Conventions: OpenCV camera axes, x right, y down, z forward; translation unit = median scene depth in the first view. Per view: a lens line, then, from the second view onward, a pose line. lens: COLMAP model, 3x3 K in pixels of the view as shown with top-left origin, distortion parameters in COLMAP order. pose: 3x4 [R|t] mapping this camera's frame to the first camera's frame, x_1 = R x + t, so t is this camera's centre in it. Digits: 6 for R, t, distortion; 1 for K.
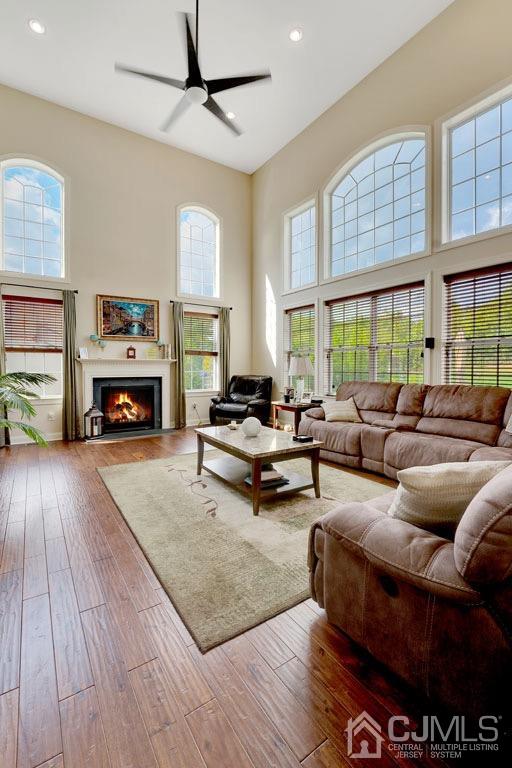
lens RADIAL K [[330.8, 0, 244.6], [0, 330.8, 370.2], [0, 0, 1]] dist [-0.025229, -0.000389]
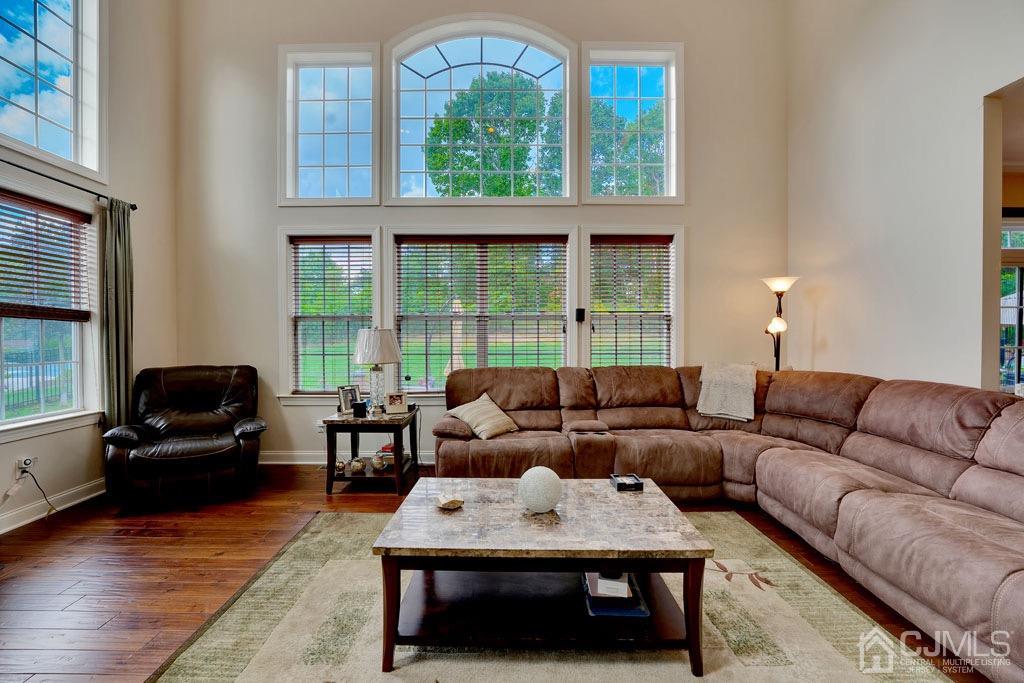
lens RADIAL K [[412.5, 0, 505.9], [0, 412.5, 348.4], [0, 0, 1]] dist [-0.027031, 0.000021]
pose [[0.541417, -0.017397, 0.840574, -0.254416], [0.016896, 0.999809, 0.009810, -0.009724], [-0.840584, 0.008891, 0.541608, 0.409555]]
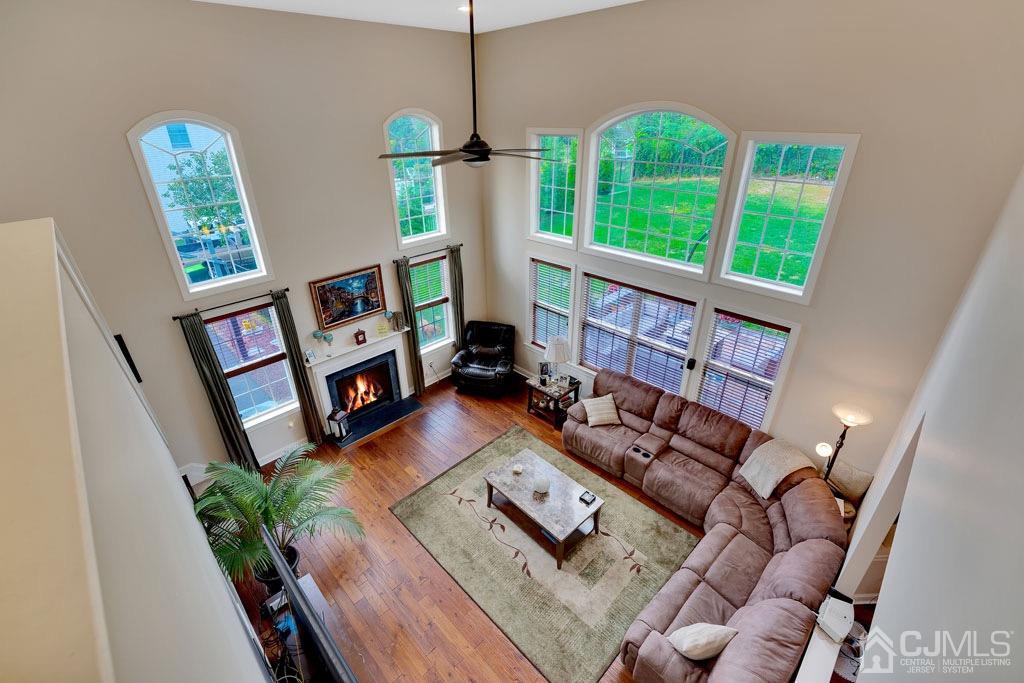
lens RADIAL K [[442.4, 0, 493.3], [0, 442.4, 331.1], [0, 0, 1]] dist [-0.021217, 0.000447]
pose [[0.983055, -0.103394, 0.151370, -0.178670], [0.031108, 0.907870, 0.418097, -0.533499], [-0.180653, -0.406303, 0.895702, -0.076490]]
